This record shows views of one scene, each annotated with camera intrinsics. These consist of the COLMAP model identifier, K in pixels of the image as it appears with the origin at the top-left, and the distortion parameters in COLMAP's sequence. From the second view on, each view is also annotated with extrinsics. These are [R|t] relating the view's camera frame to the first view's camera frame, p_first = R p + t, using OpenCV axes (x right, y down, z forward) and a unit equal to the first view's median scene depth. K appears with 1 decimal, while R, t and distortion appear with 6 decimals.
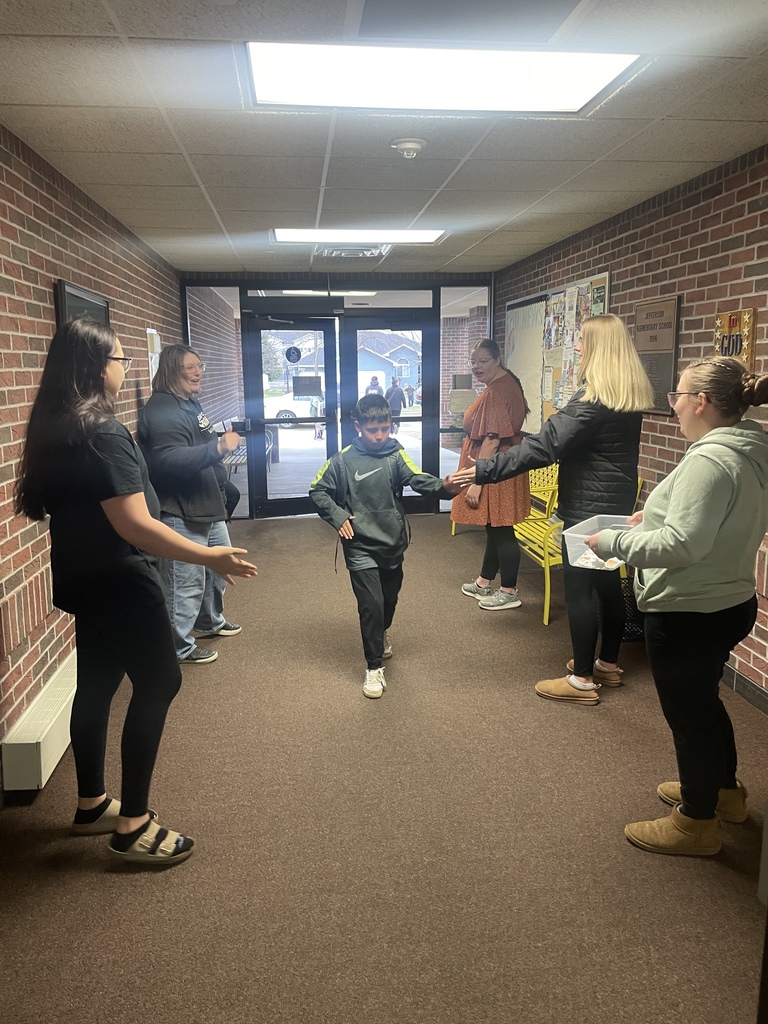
lens RADIAL K [[772.2, 0, 384.0], [0, 772.2, 512.0], [0, 0, 1]] dist [0.106617, -0.124085]
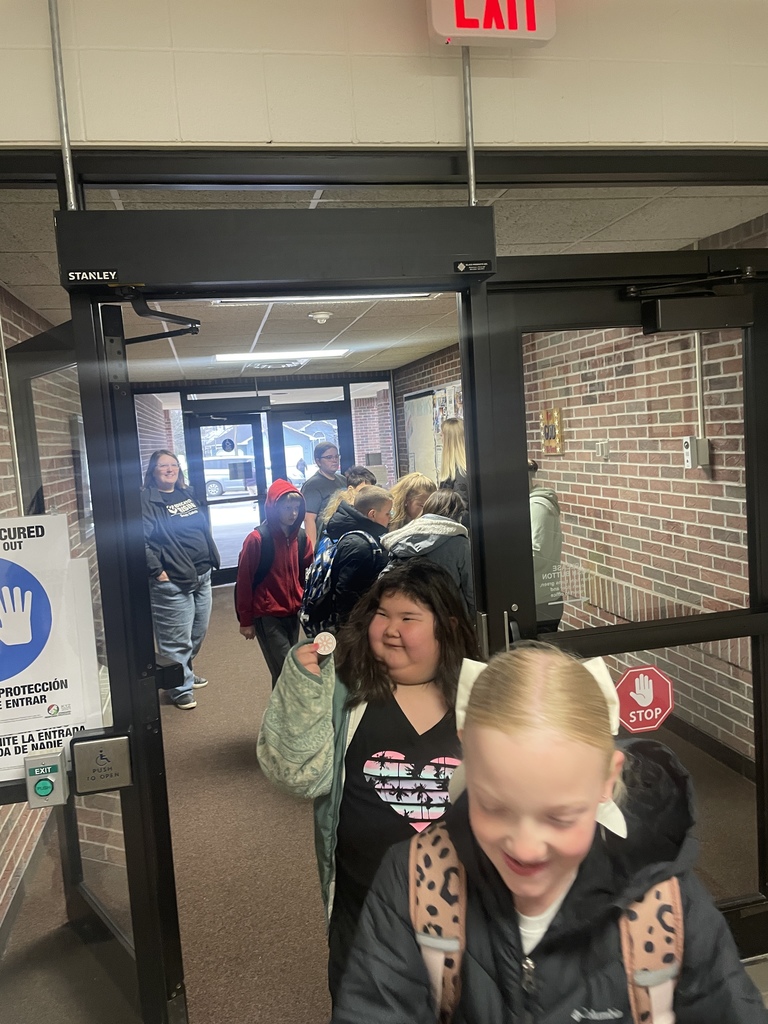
lens RADIAL K [[772.2, 0, 384.0], [0, 772.2, 512.0], [0, 0, 1]] dist [0.106617, -0.124085]
pose [[0.992498, -0.067652, 0.101835, -0.020123], [0.076446, 0.993436, -0.085092, 0.032150], [-0.095409, 0.092239, 0.991155, -0.357902]]
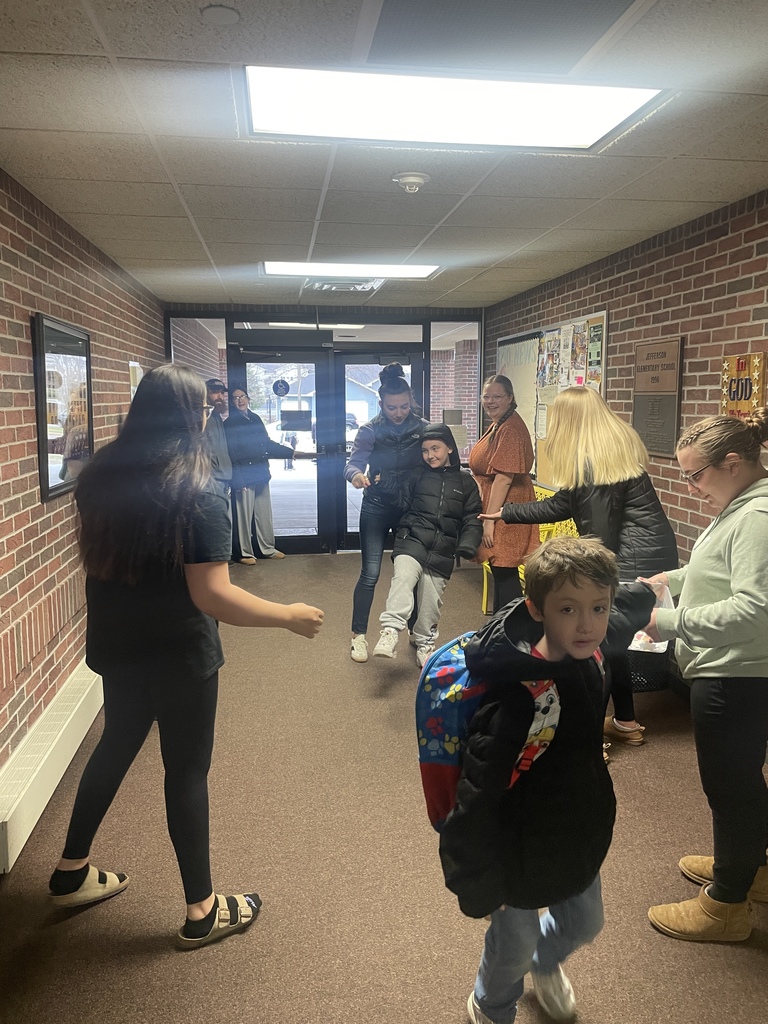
lens RADIAL K [[772.0, 0, 393.6], [0, 772.0, 518.7], [0, 0, 1]] dist [0.106345, -0.127710]
pose [[0.999329, 0.003826, 0.036437, -0.018654], [-0.002785, 0.999588, -0.028576, -0.021458], [-0.036531, 0.028455, 0.998927, 0.047854]]
